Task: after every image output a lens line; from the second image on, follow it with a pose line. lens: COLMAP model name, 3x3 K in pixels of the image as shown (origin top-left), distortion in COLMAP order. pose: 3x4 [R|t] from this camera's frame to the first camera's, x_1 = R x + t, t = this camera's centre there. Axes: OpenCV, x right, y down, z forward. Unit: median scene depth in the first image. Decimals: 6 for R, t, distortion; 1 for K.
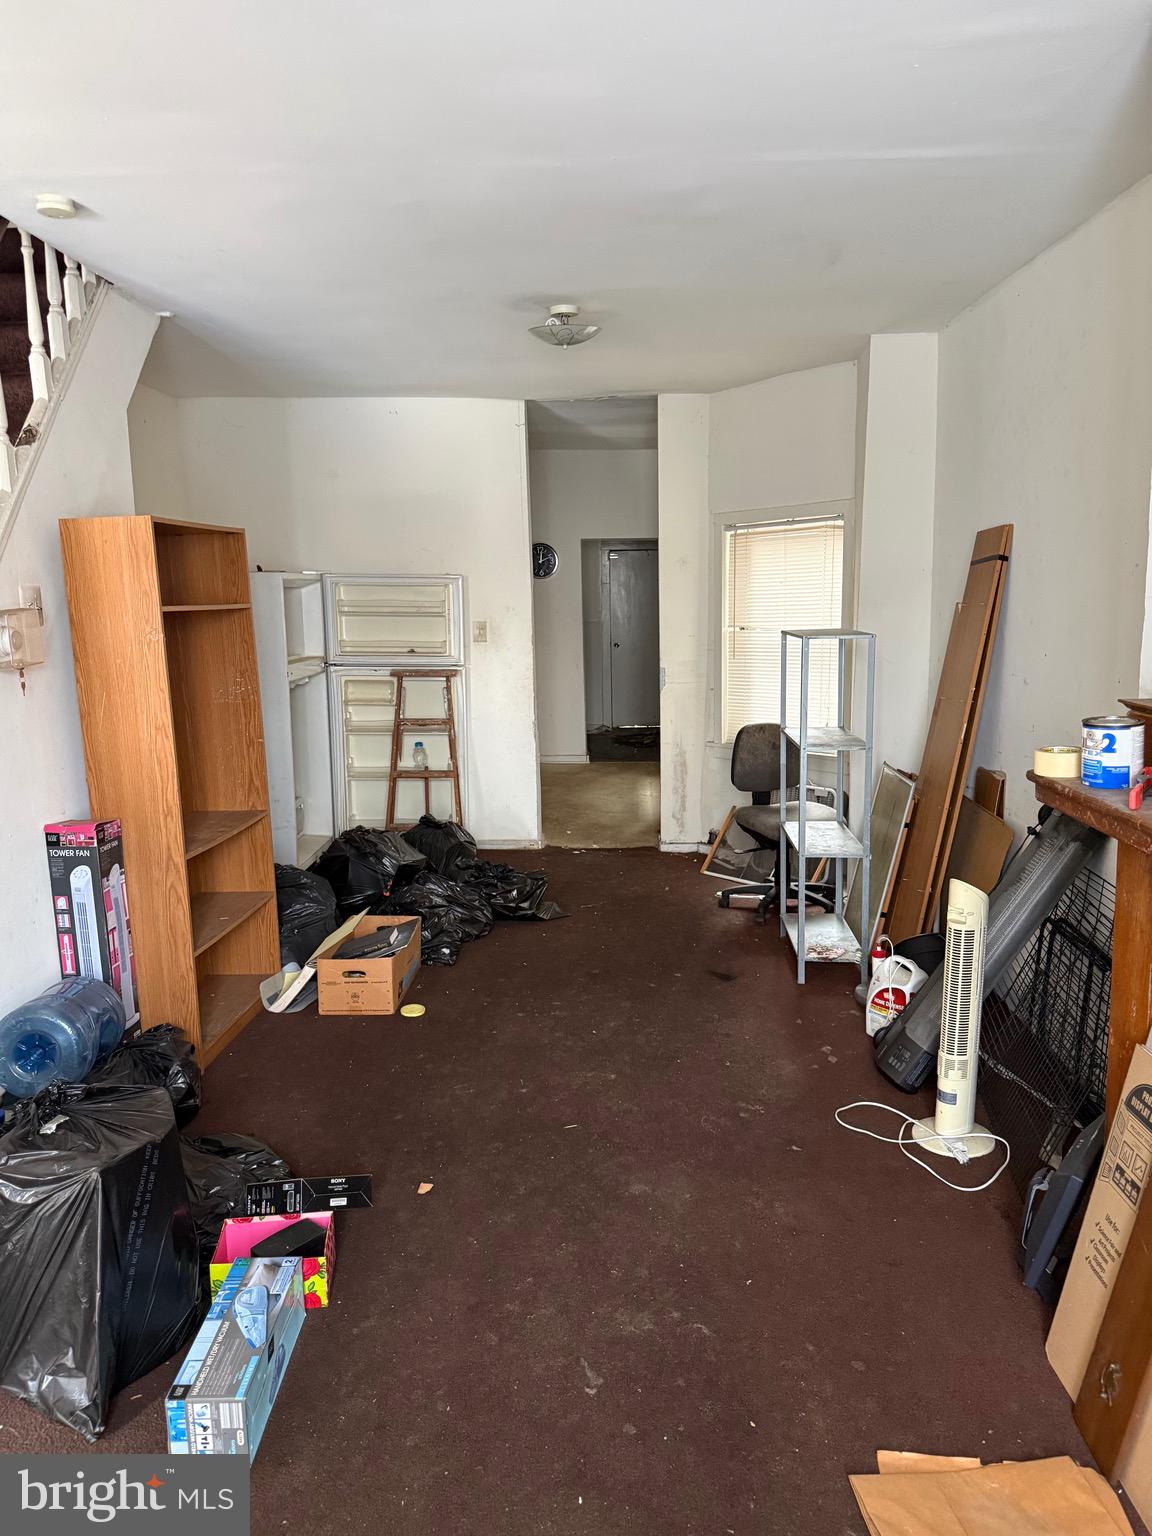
lens RADIAL K [[1067.1, 0, 576.0], [0, 1067.1, 768.0], [0, 0, 1]] dist [0.000351, -0.000003]
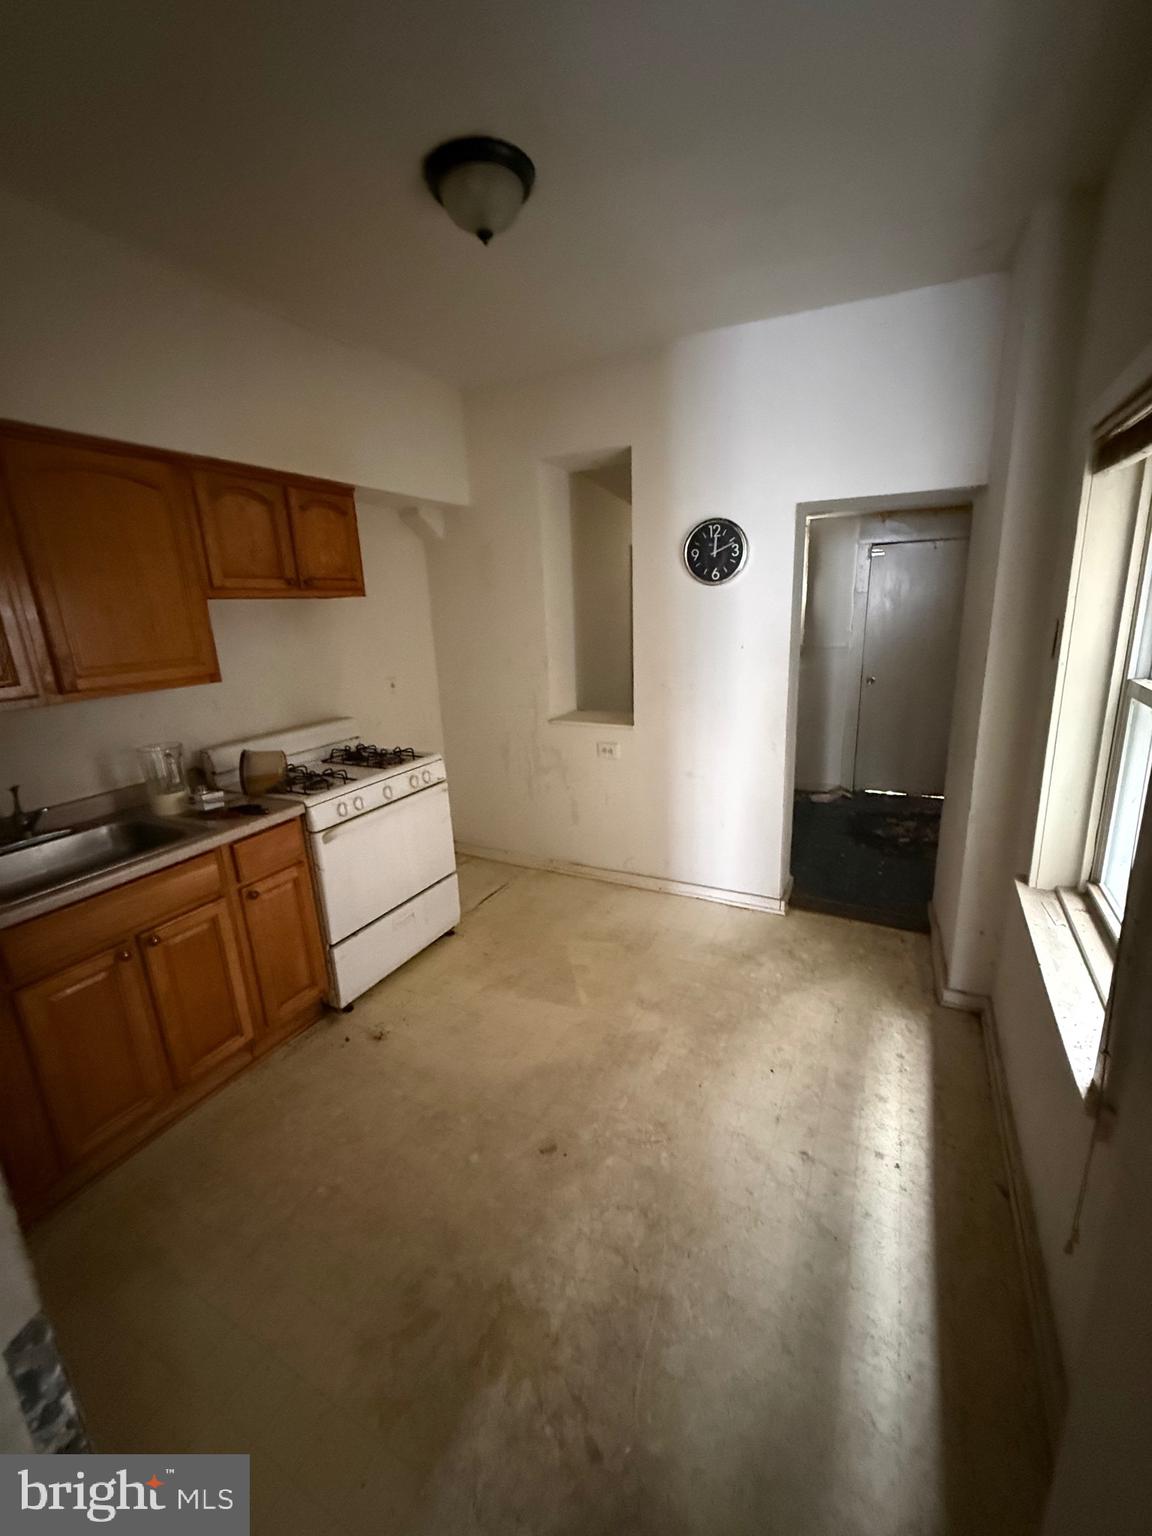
lens RADIAL K [[608.7, 0, 576.0], [0, 608.7, 768.0], [0, 0, 1]] dist [0.000636, -0.000402]
pose [[0.911467, 0.094985, -0.400257, 0.033587], [-0.052268, 0.991832, 0.116347, -0.113779], [0.408039, -0.085126, 0.908987, 0.655648]]
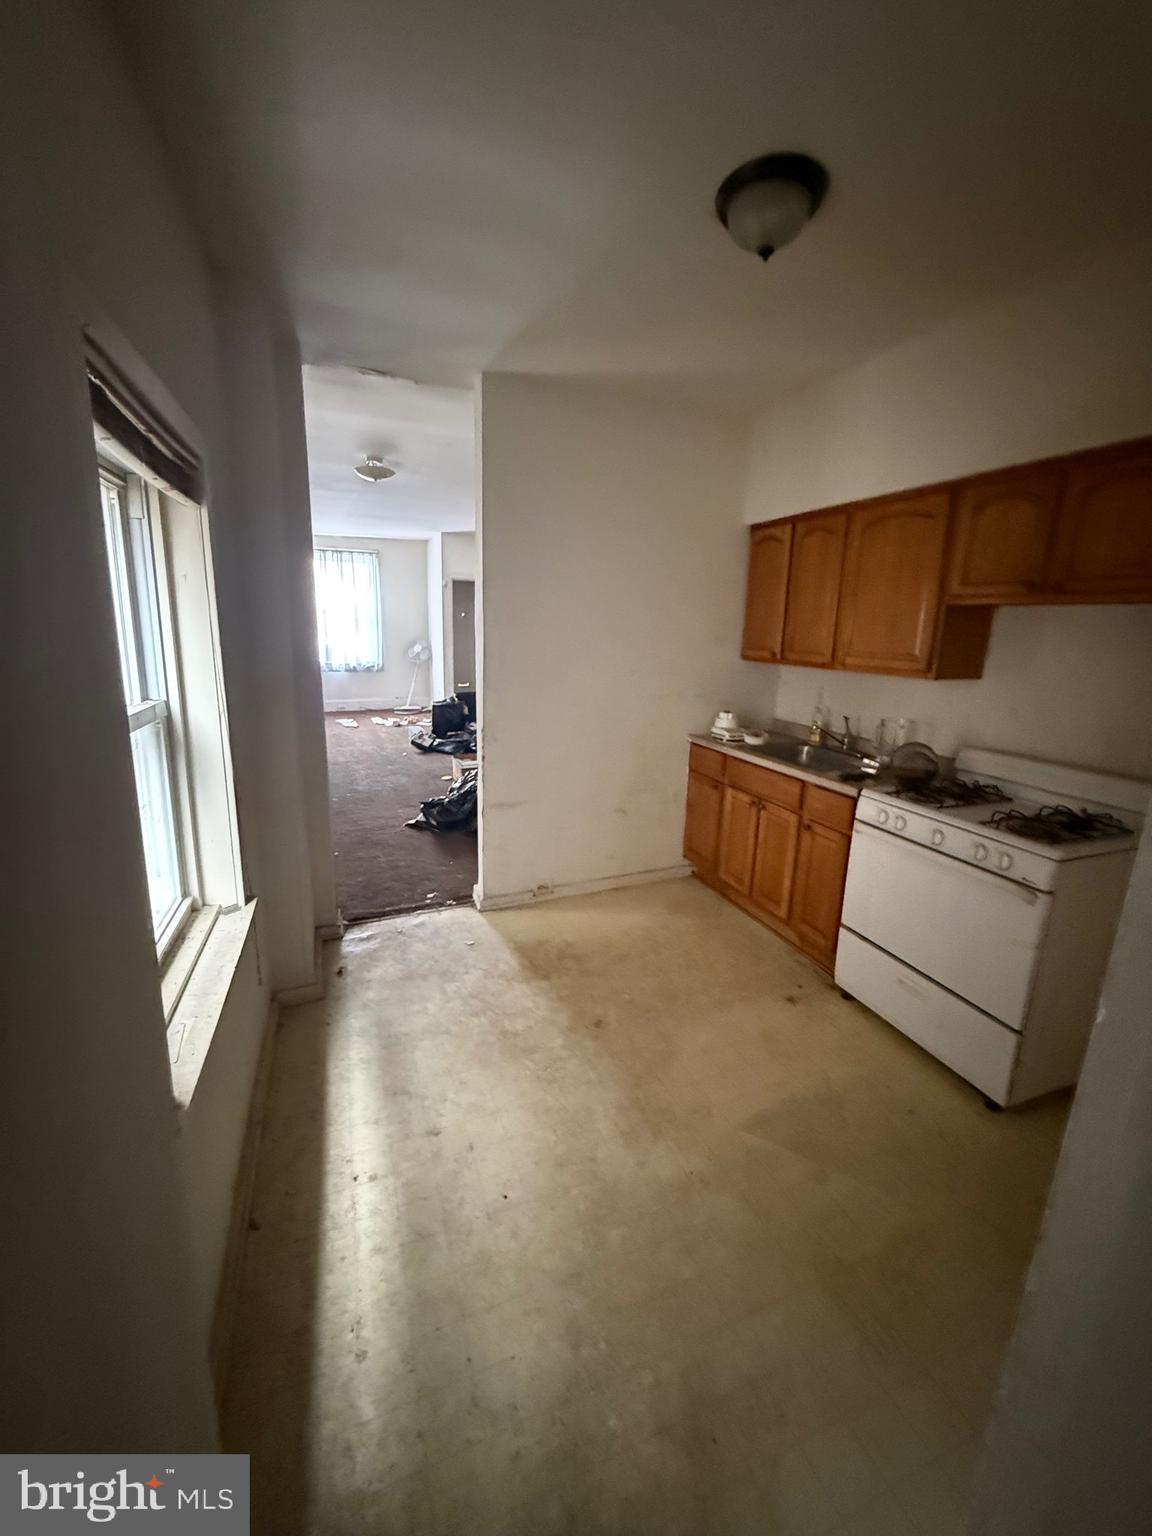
lens RADIAL K [[608.7, 0, 576.0], [0, 608.7, 768.0], [0, 0, 1]] dist [0.000636, -0.000402]
pose [[-0.910304, 0.101973, -0.401183, 0.061790], [-0.069298, 0.917961, 0.390570, -0.172435], [0.408098, 0.383338, -0.828558, 1.003128]]
